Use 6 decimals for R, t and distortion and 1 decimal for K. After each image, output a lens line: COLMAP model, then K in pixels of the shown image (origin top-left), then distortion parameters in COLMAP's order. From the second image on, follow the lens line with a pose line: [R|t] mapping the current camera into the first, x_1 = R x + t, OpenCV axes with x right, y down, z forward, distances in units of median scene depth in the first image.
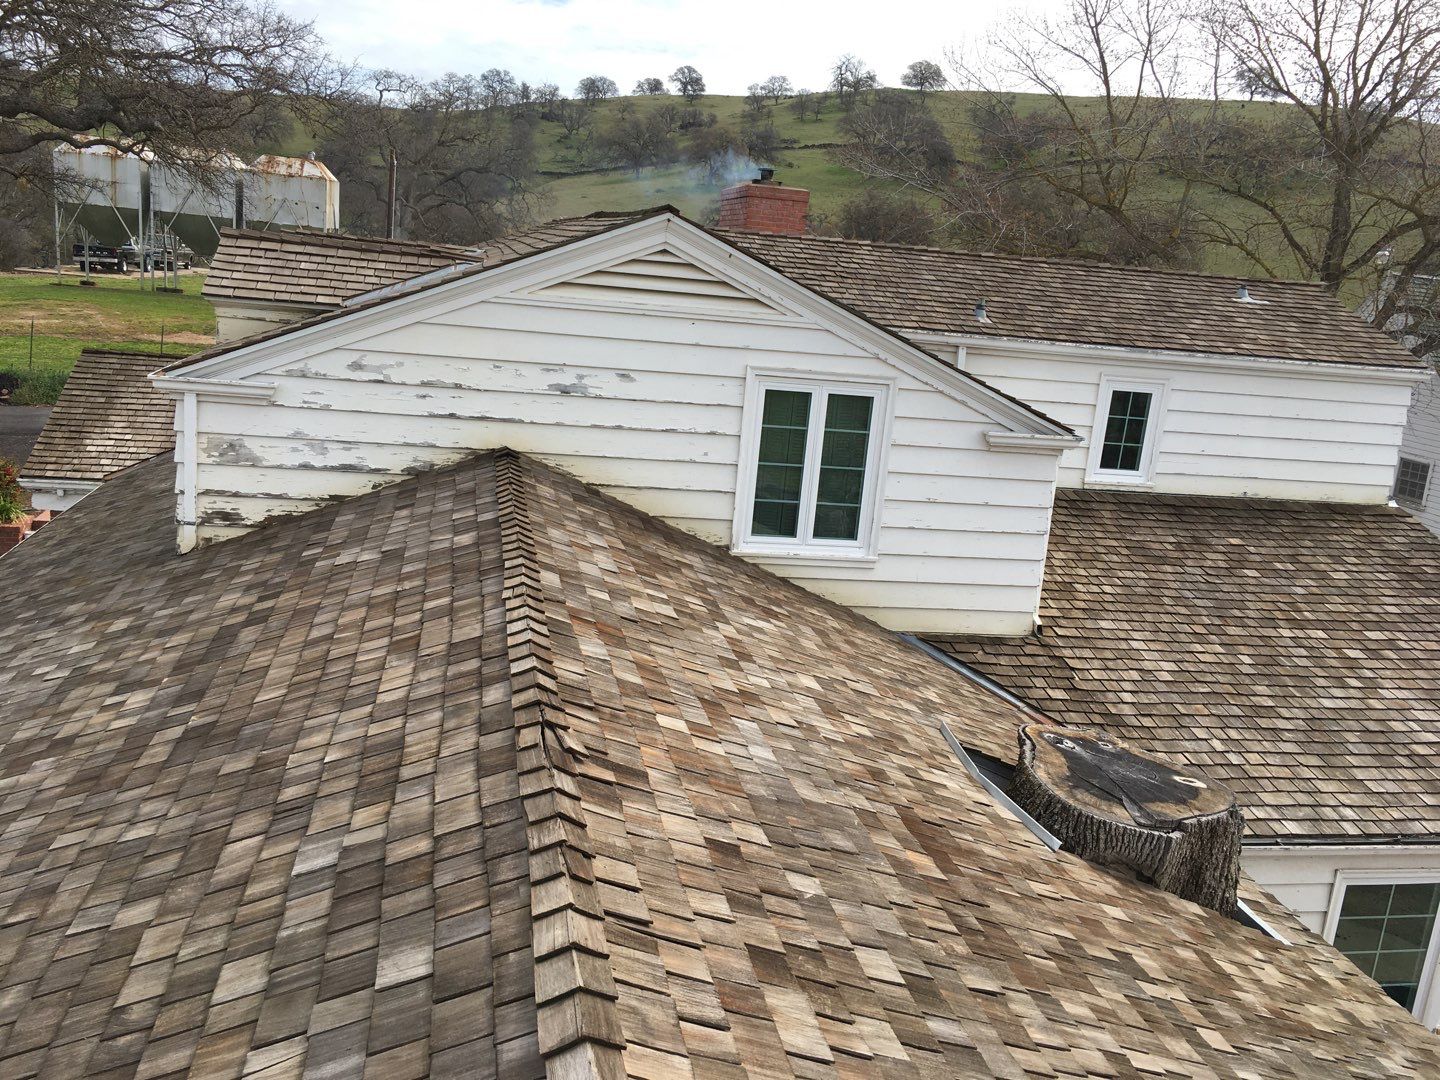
lens RADIAL K [[1223.9, 0, 725.4], [0, 1223.9, 549.0], [0, 0, 1]] dist [0.080896, -0.116956]
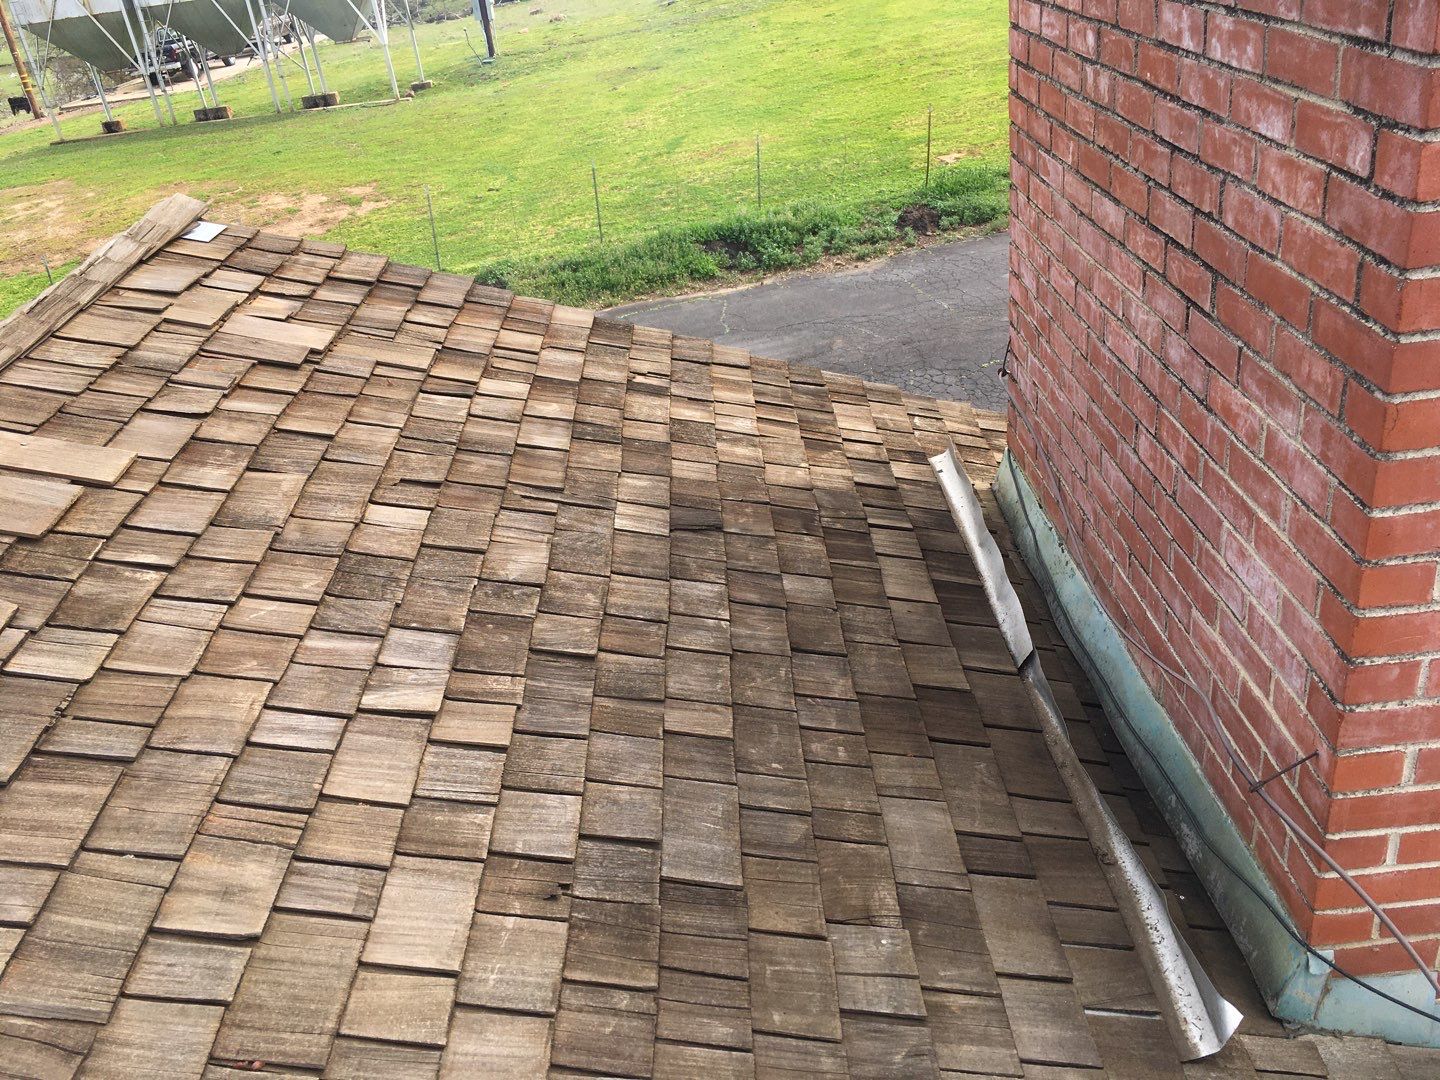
lens RADIAL K [[1223.9, 0, 718.3], [0, 1223.9, 533.3], [0, 0, 1]] dist [0.080896, -0.116956]
pose [[0.961113, -0.107387, -0.254419, -0.011110], [0.170560, 0.955407, 0.241053, -0.408627], [0.217188, -0.275073, 0.936570, 1.328101]]
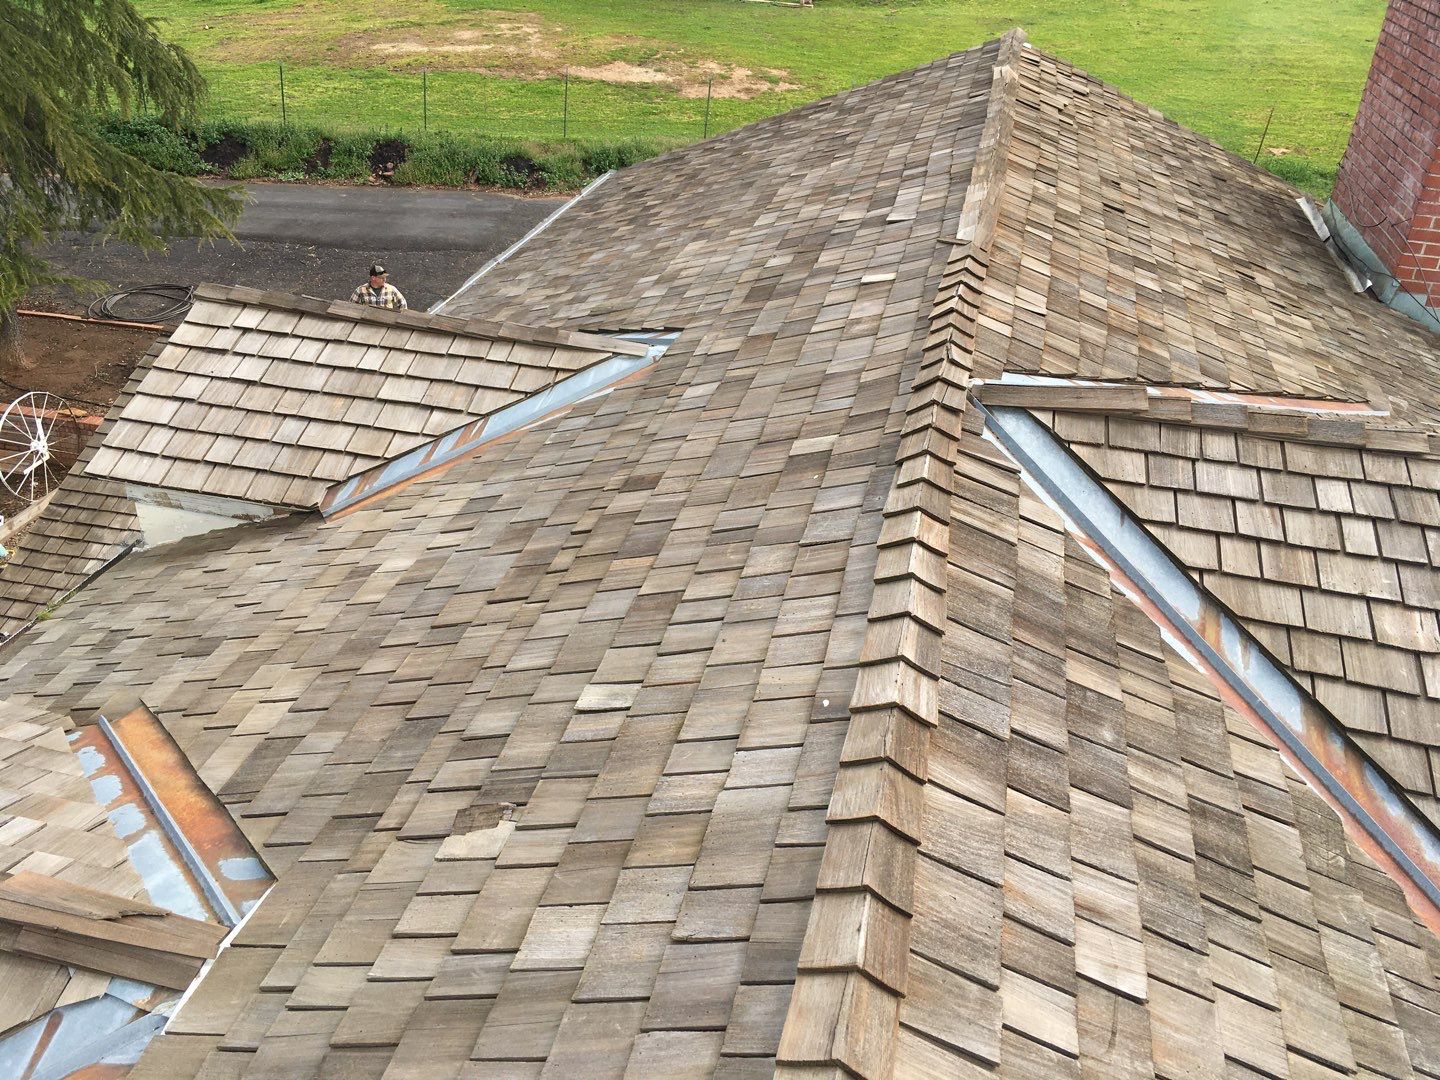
lens RADIAL K [[1223.9, 0, 712.4], [0, 1223.9, 540.5], [0, 0, 1]] dist [0.080896, -0.116956]
pose [[0.907001, 0.163568, -0.388065, -0.031388], [-0.054000, 0.959054, 0.278028, -0.332841], [0.417652, -0.231216, 0.878696, 0.758424]]
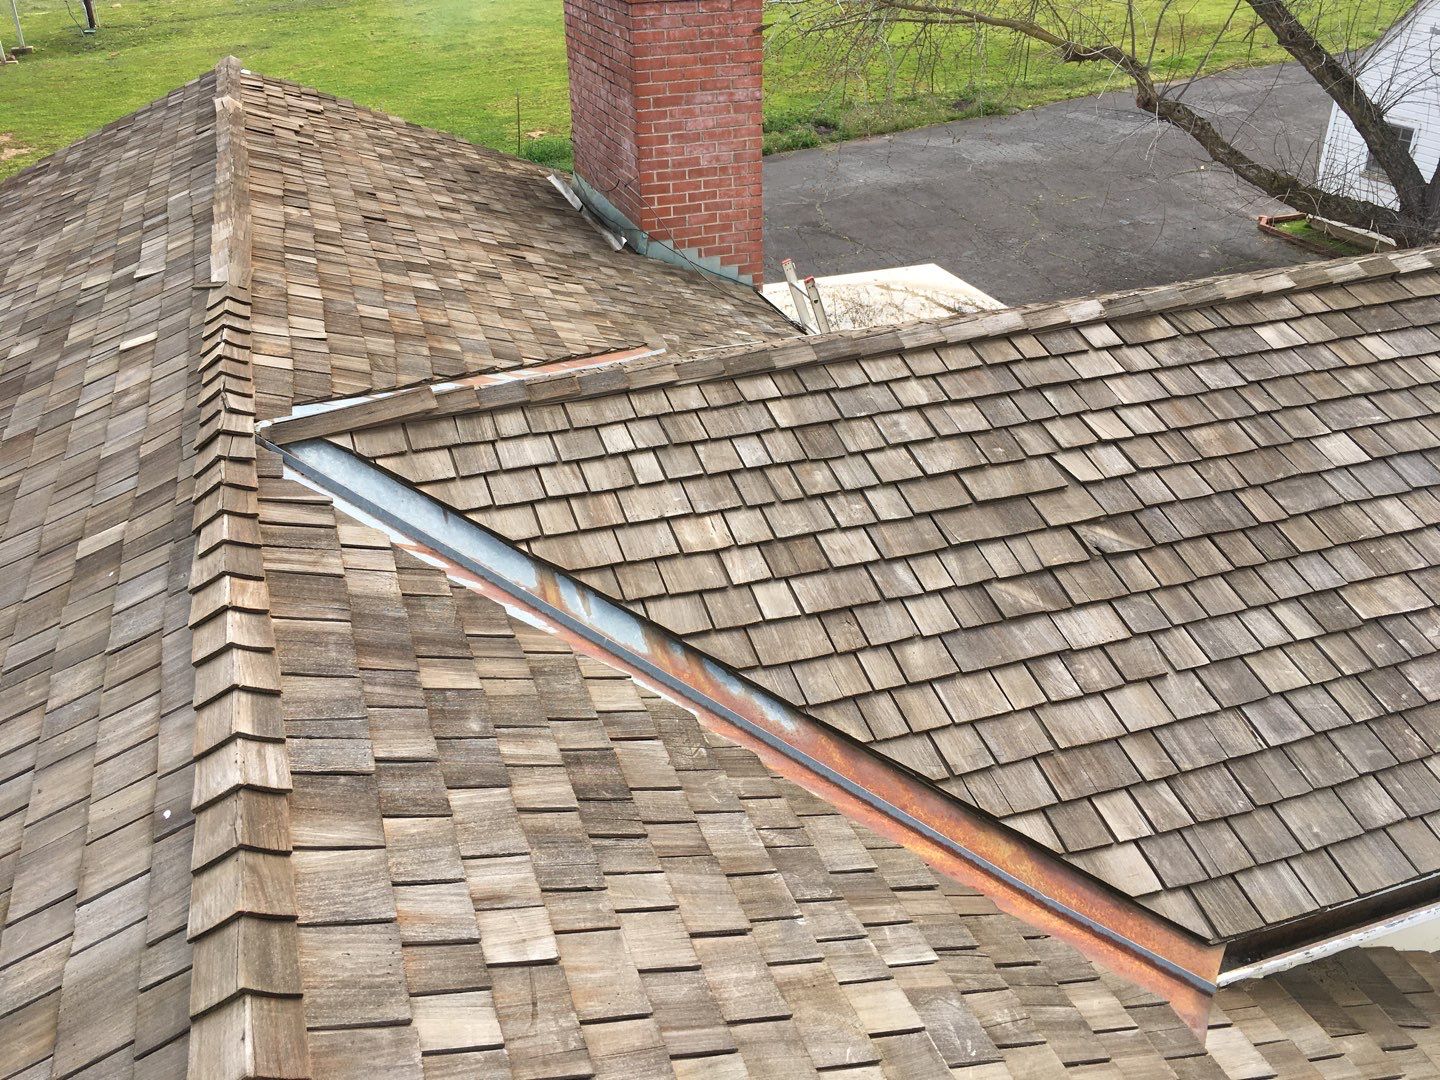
lens RADIAL K [[1223.9, 0, 721.5], [0, 1223.9, 545.1], [0, 0, 1]] dist [0.080896, -0.116956]
pose [[0.984764, -0.162522, 0.061856, -0.011913], [0.137912, 0.946585, 0.291473, -0.332786], [-0.105923, -0.278502, 0.954577, 0.762840]]
